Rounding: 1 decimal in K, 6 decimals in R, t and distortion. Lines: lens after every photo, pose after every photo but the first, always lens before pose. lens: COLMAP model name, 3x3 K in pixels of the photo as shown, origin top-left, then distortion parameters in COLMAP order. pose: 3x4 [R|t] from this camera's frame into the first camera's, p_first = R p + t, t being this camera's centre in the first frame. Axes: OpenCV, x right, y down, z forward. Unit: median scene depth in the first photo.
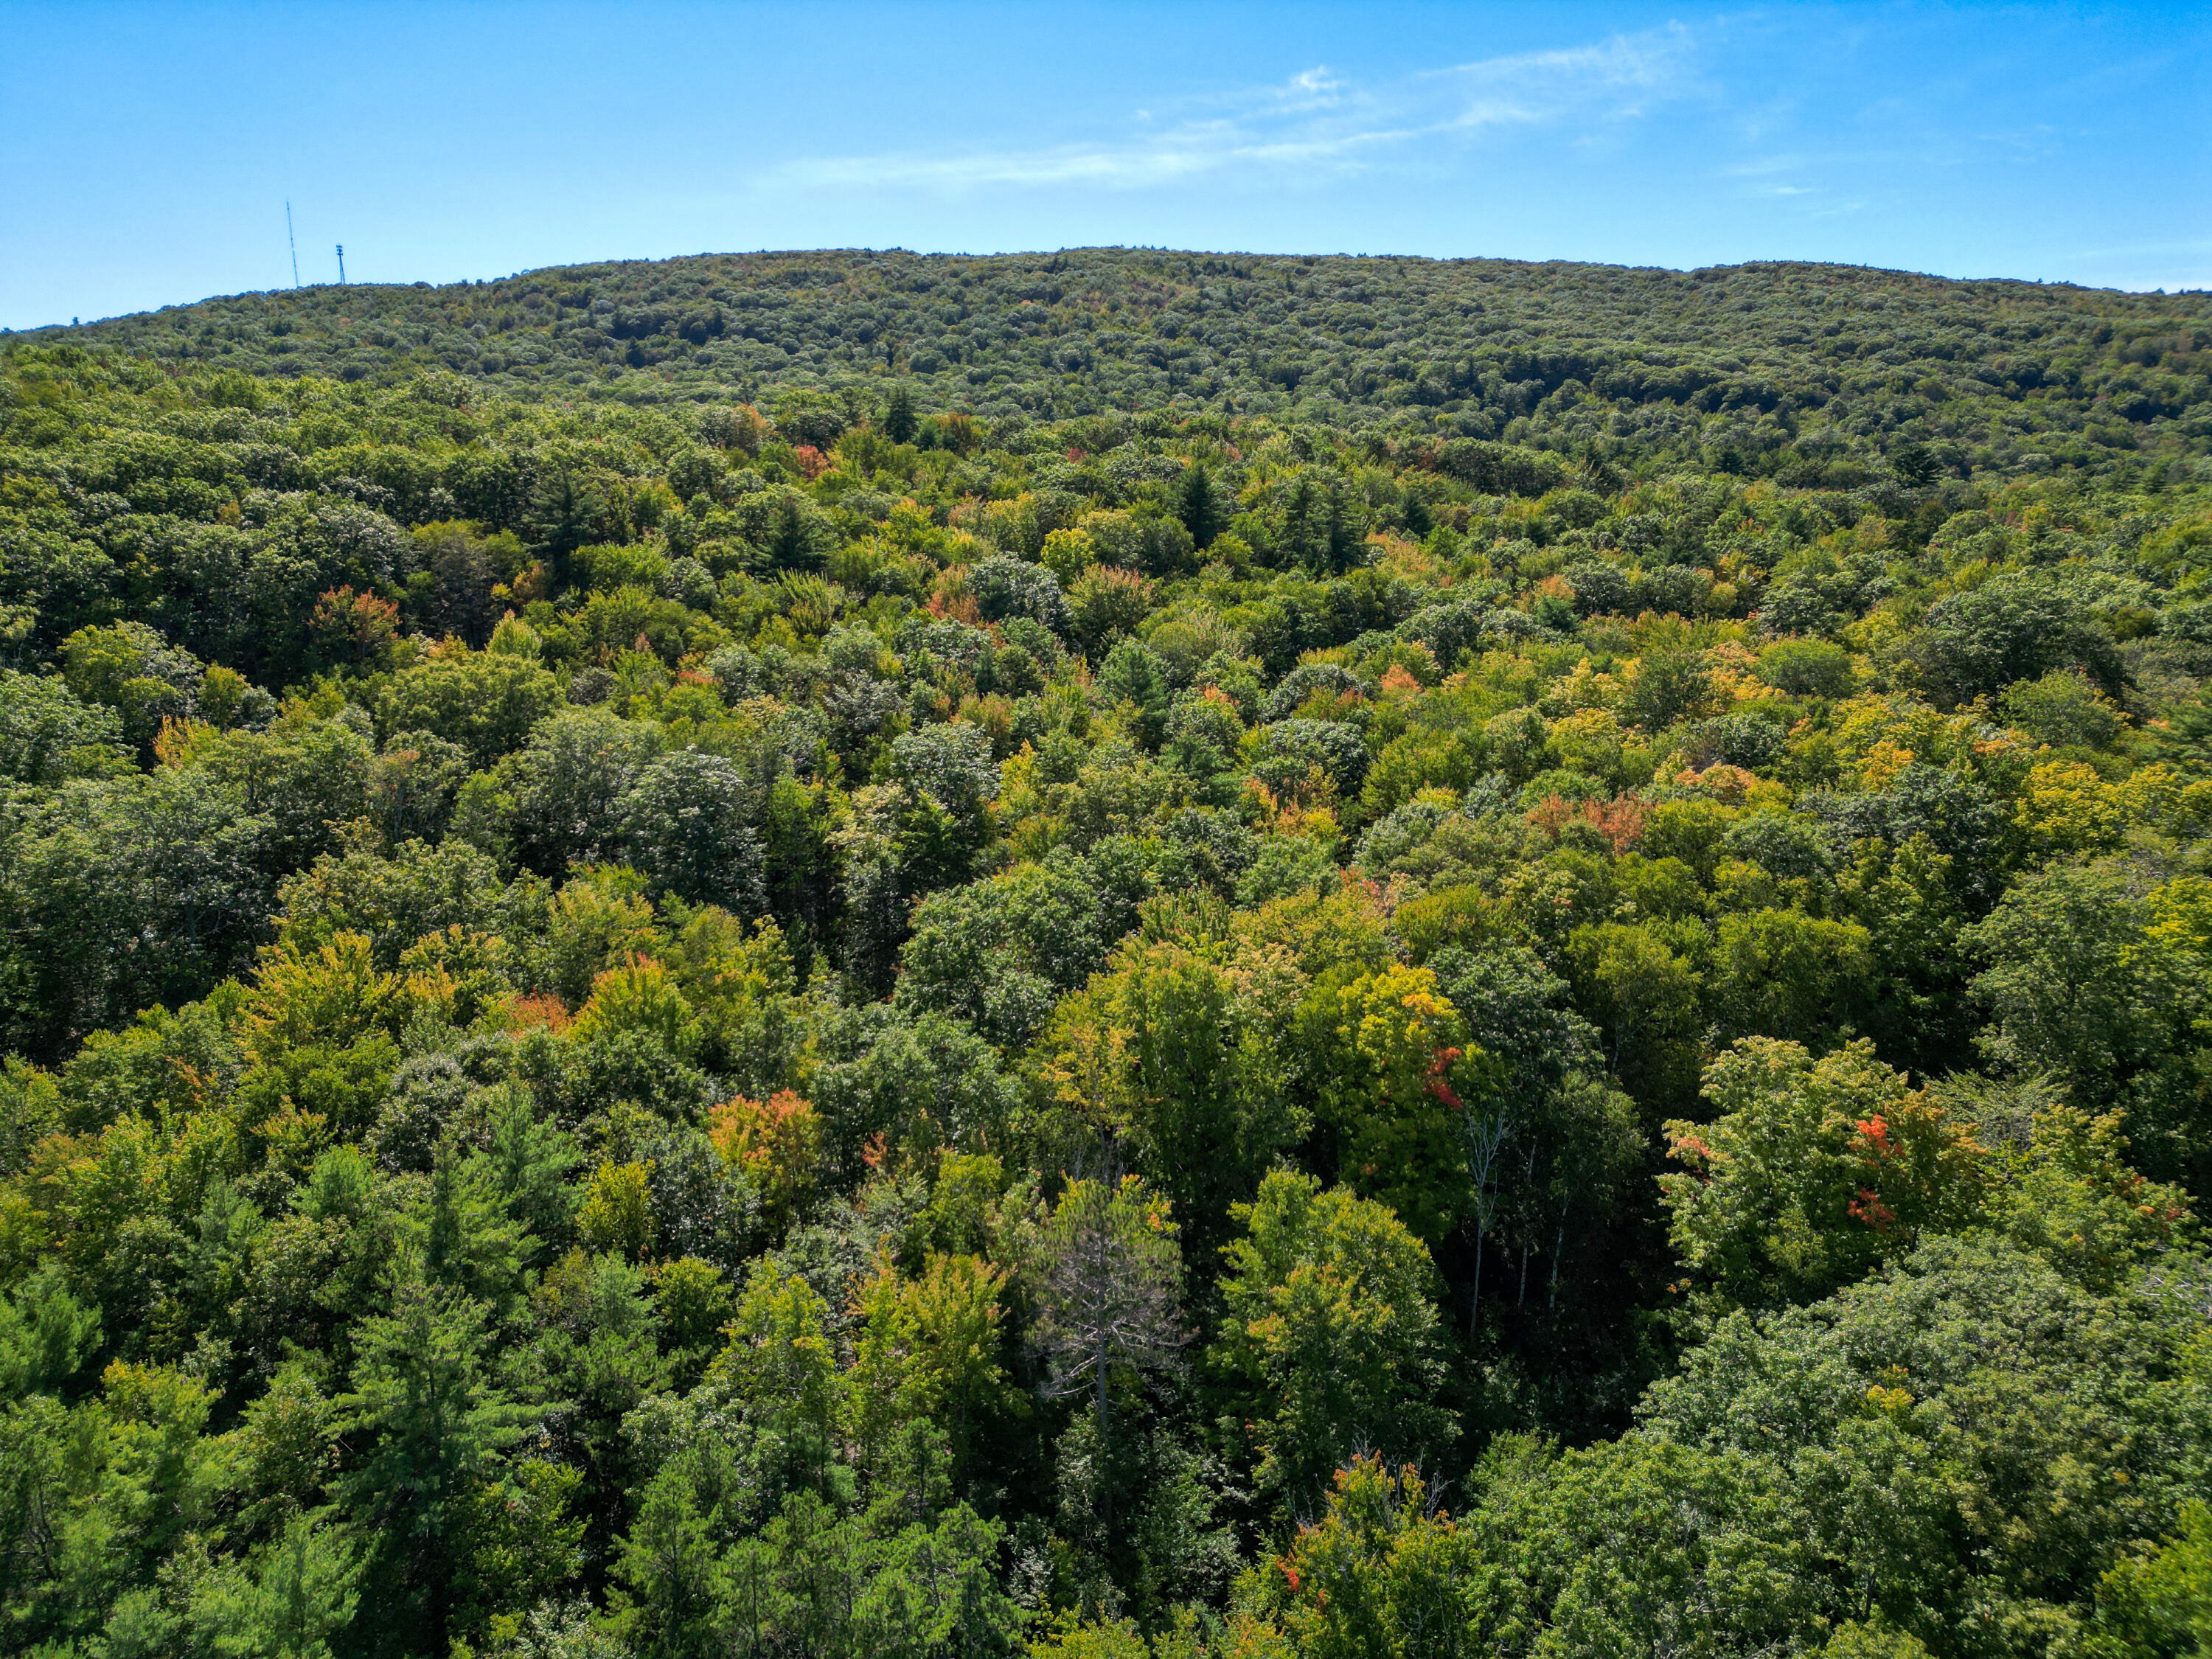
lens RADIAL K [[1539.7, 0, 1109.8], [0, 1539.7, 822.7], [0, 0, 1]] dist [0.083961, -0.080476]
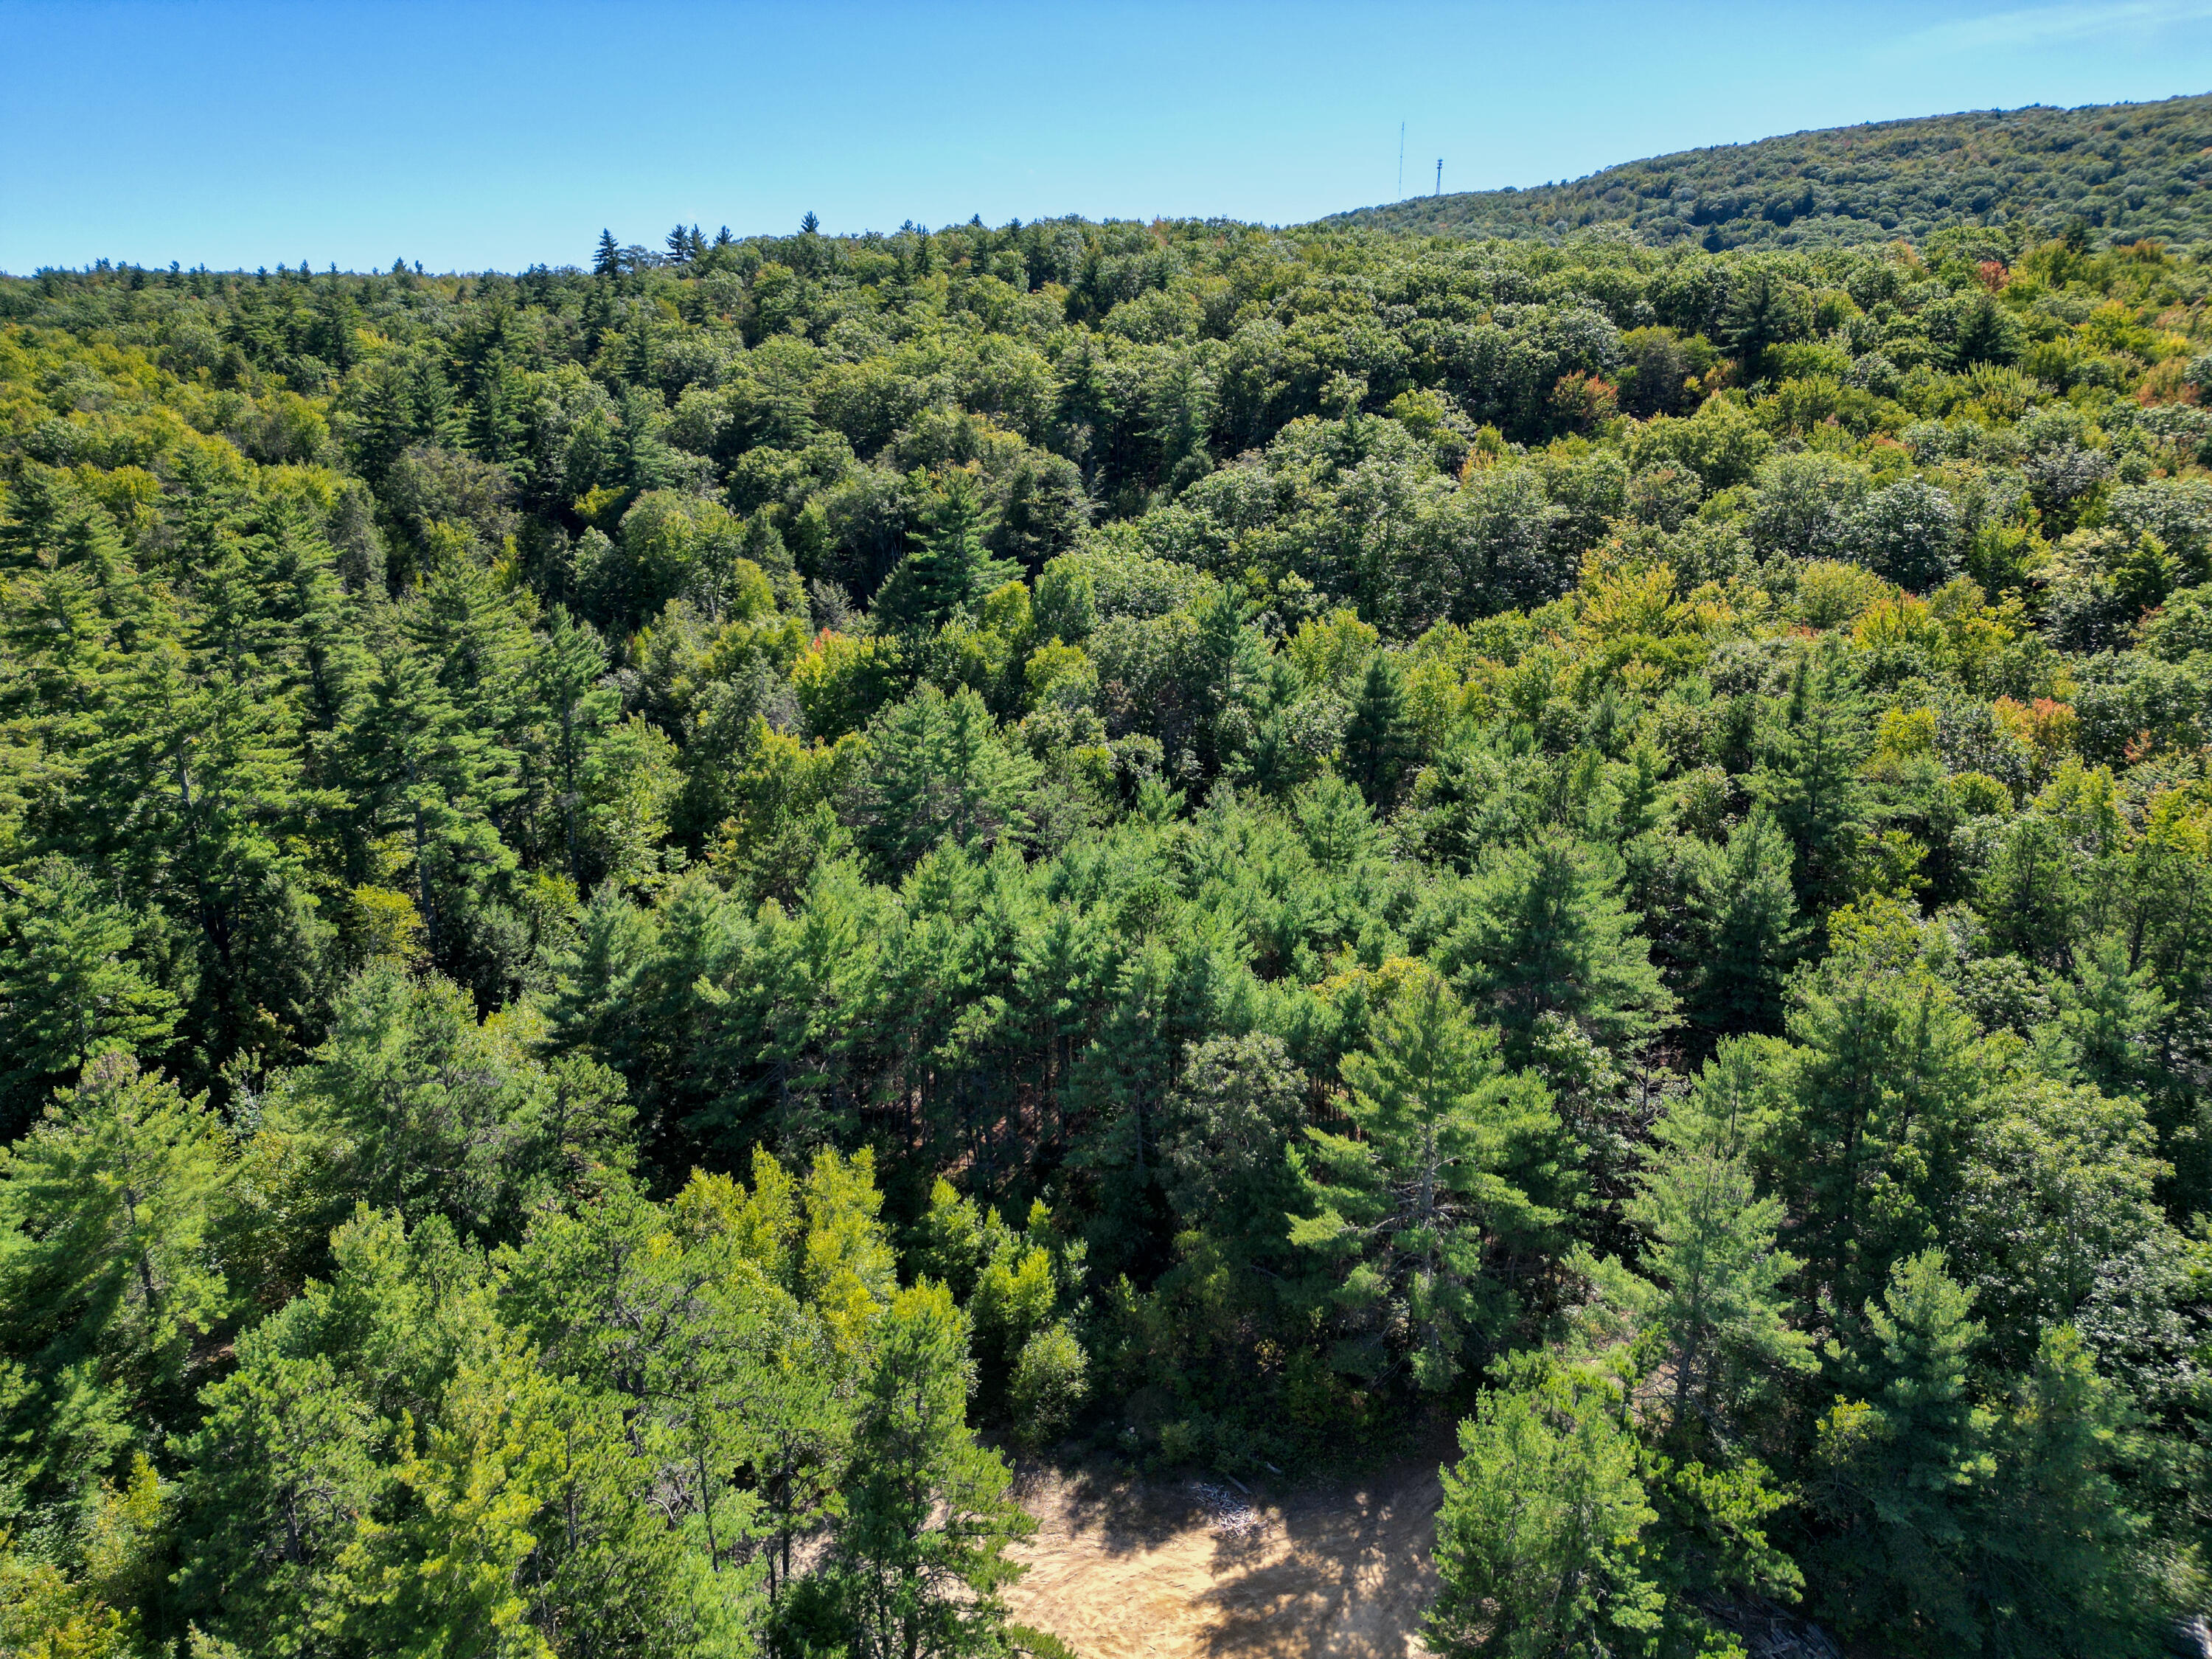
lens RADIAL K [[1539.7, 0, 1109.8], [0, 1539.7, 822.7], [0, 0, 1]] dist [0.083961, -0.080476]
pose [[0.818265, 0.163151, -0.551202, -0.052289], [-0.134009, 0.986598, 0.093086, 0.113743], [0.559002, -0.002303, 0.829163, -0.183522]]
